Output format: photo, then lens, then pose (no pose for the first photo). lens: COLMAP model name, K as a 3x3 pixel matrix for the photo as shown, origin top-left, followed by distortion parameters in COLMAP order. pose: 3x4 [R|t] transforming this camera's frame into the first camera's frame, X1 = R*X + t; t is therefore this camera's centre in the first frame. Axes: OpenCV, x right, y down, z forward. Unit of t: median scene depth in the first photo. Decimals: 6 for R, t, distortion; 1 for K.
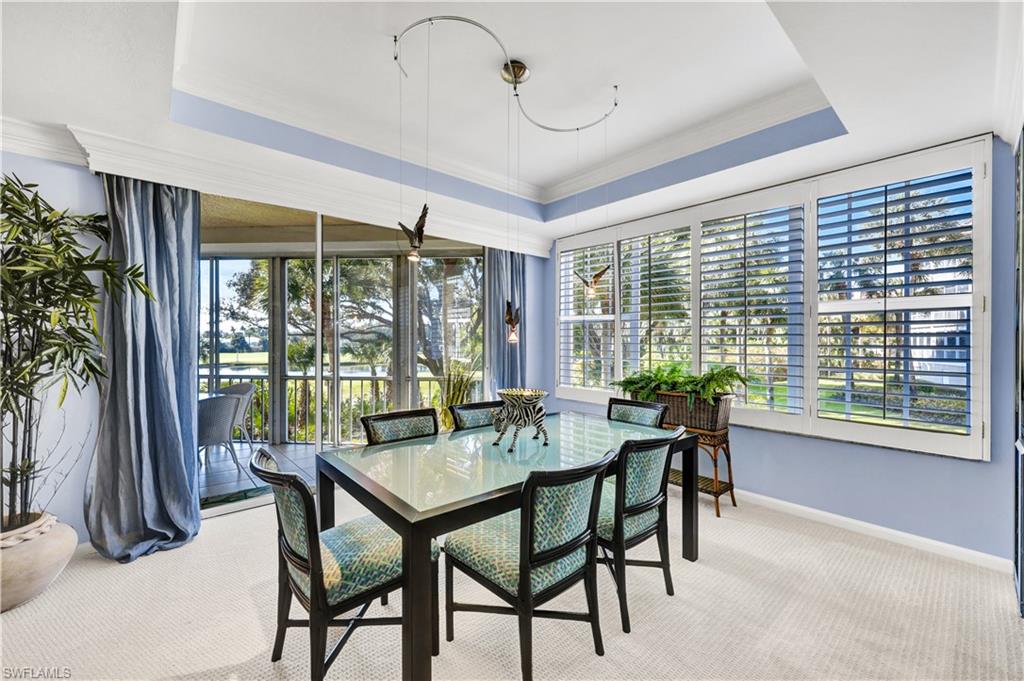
lens RADIAL K [[411.7, 0, 507.9], [0, 411.7, 339.4], [0, 0, 1]] dist [0.001826, -0.000938]
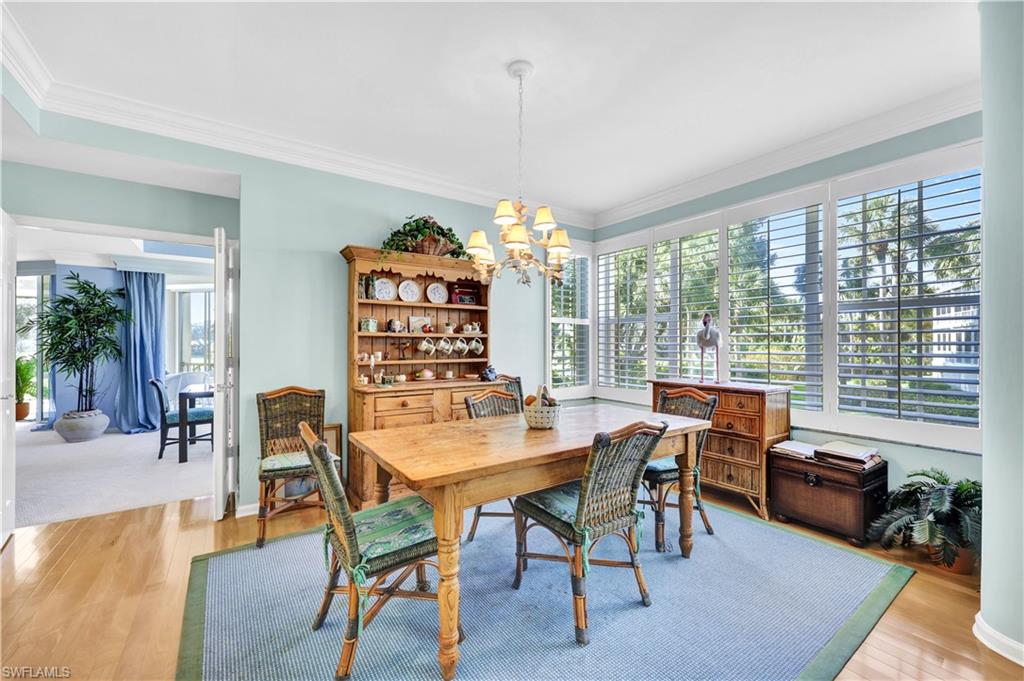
lens RADIAL K [[411.7, 0, 513.9], [0, 411.7, 335.1], [0, 0, 1]] dist [0.001826, -0.000938]
pose [[0.993582, -0.009934, -0.112681, 1.520044], [0.008683, 0.999895, -0.011591, 0.011394], [0.112784, 0.010538, 0.993564, -1.095991]]
